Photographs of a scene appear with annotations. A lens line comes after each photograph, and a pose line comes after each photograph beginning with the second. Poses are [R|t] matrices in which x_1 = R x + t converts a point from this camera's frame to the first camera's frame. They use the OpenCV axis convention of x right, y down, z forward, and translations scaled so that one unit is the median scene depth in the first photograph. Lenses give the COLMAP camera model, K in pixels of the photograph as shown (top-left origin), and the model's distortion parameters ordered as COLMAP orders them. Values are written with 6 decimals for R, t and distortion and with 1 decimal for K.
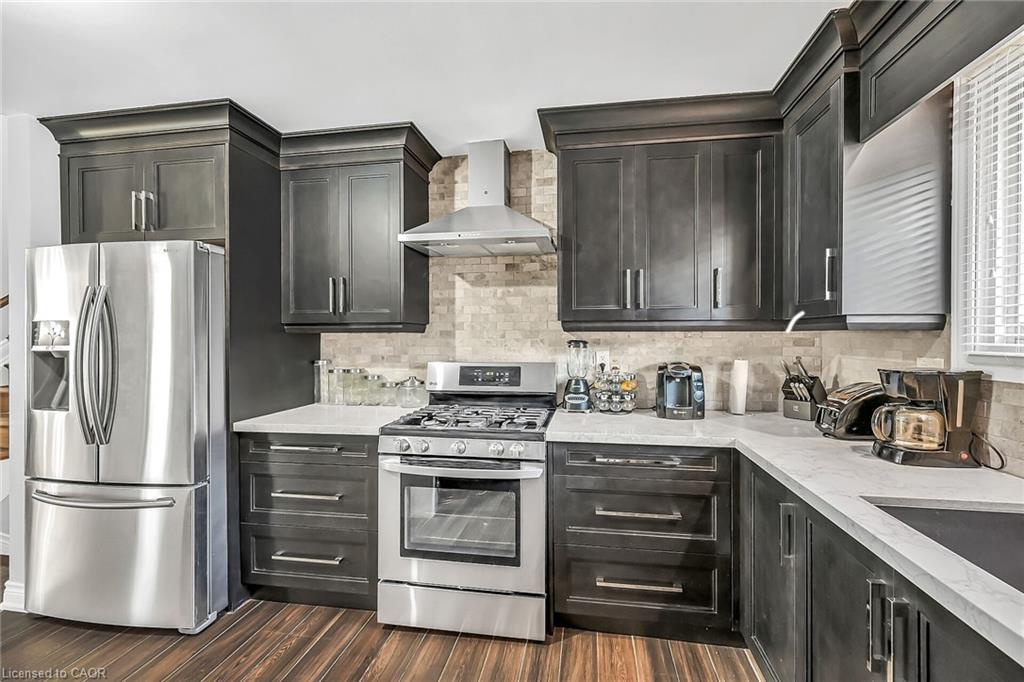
lens RADIAL K [[430.0, 0, 512.0], [0, 430.0, 341.0], [0, 0, 1]] dist [0.023286, -0.000030]
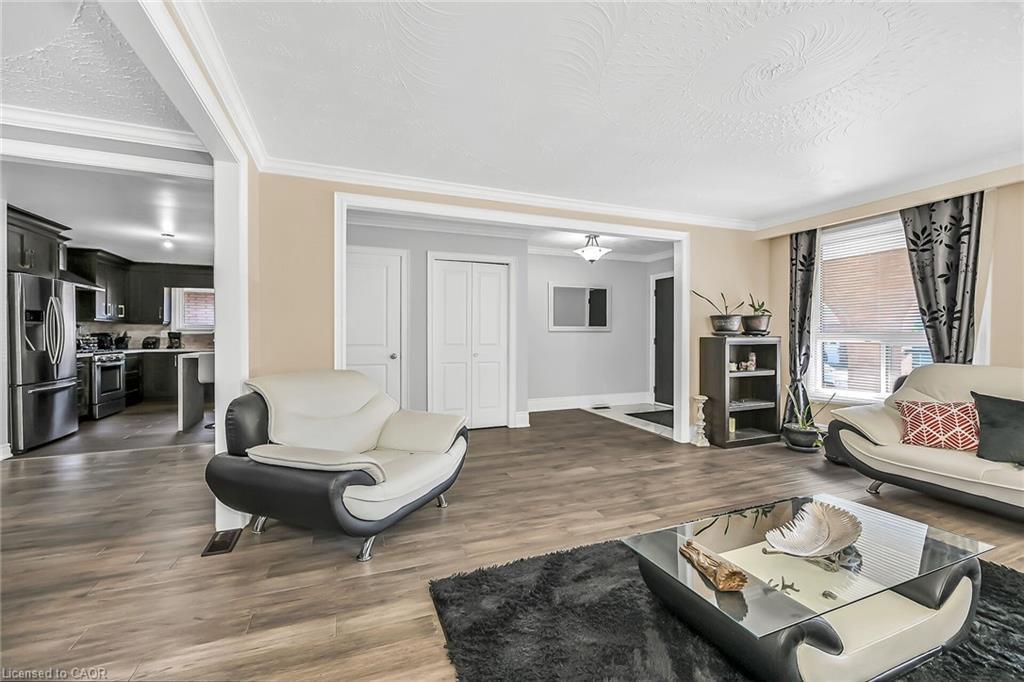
lens RADIAL K [[410.2, 0, 516.5], [0, 410.2, 335.8], [0, 0, 1]] dist [0.026346, -0.000006]
pose [[-0.531120, 0.001240, 0.847295, -4.244330], [0.008099, 0.999961, 0.003613, 0.092655], [-0.847258, 0.008781, -0.531110, 0.112906]]
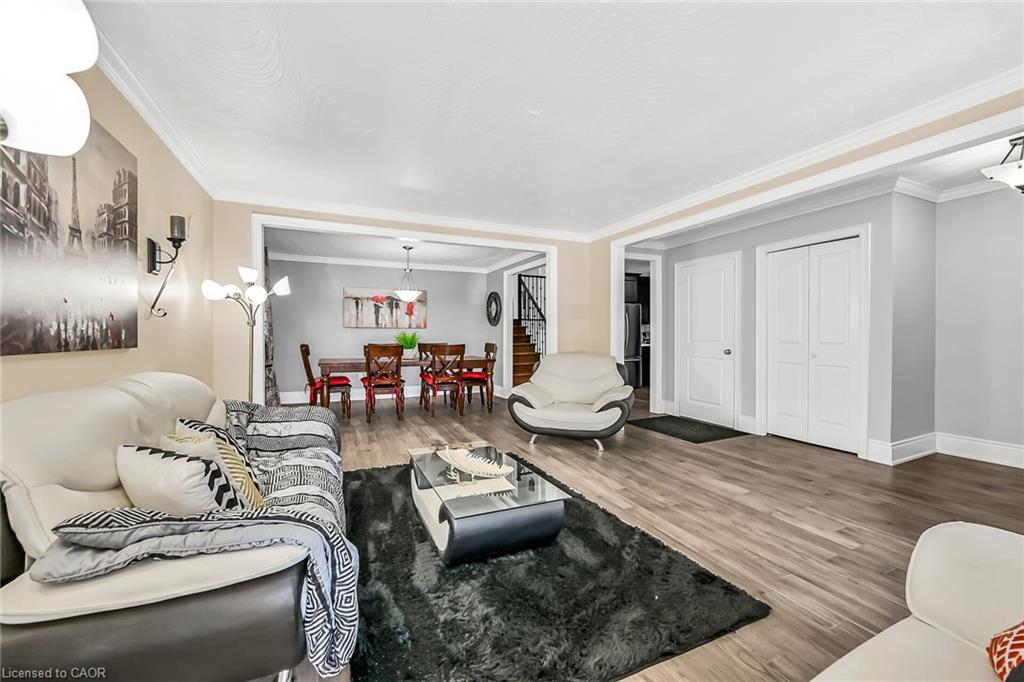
lens RADIAL K [[410.2, 0, 516.5], [0, 410.2, 335.8], [0, 0, 1]] dist [0.026346, -0.000006]
pose [[0.815474, -0.001508, 0.578792, -4.454007], [0.005673, 0.999969, -0.005388, 0.120987], [-0.578766, 0.007677, 0.815458, -1.988887]]
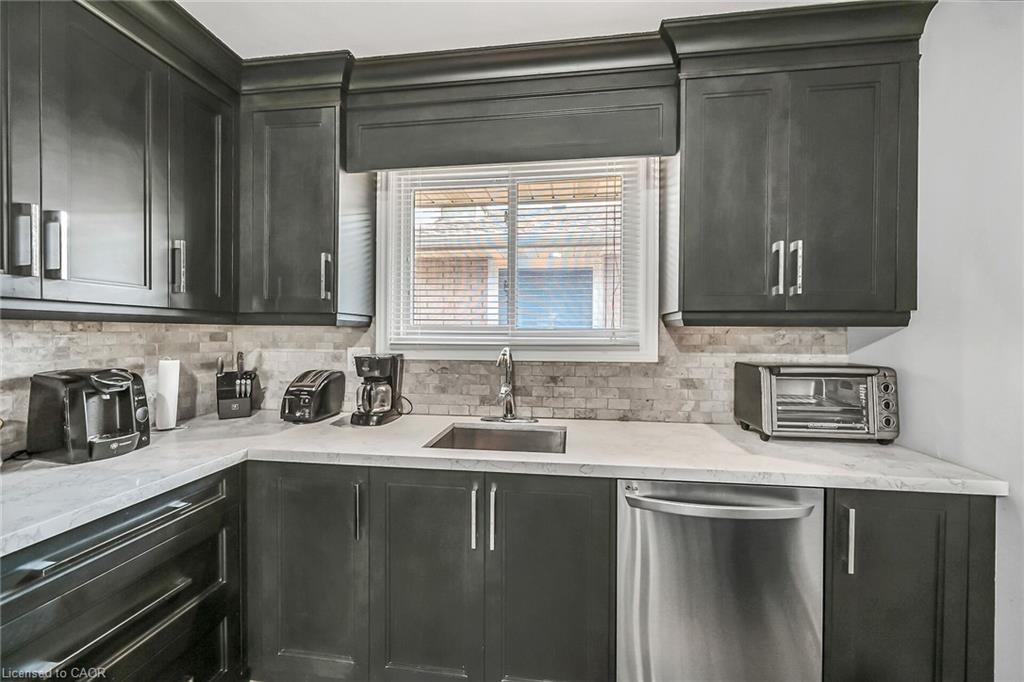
lens RADIAL K [[425.8, 0, 540.9], [0, 425.8, 338.9], [0, 0, 1]] dist [0.000062, -0.000064]
pose [[-0.094351, -0.012667, 0.995458, -0.348142], [0.004293, 0.999905, 0.013130, -0.002098], [-0.995530, 0.005513, -0.094288, 0.461570]]
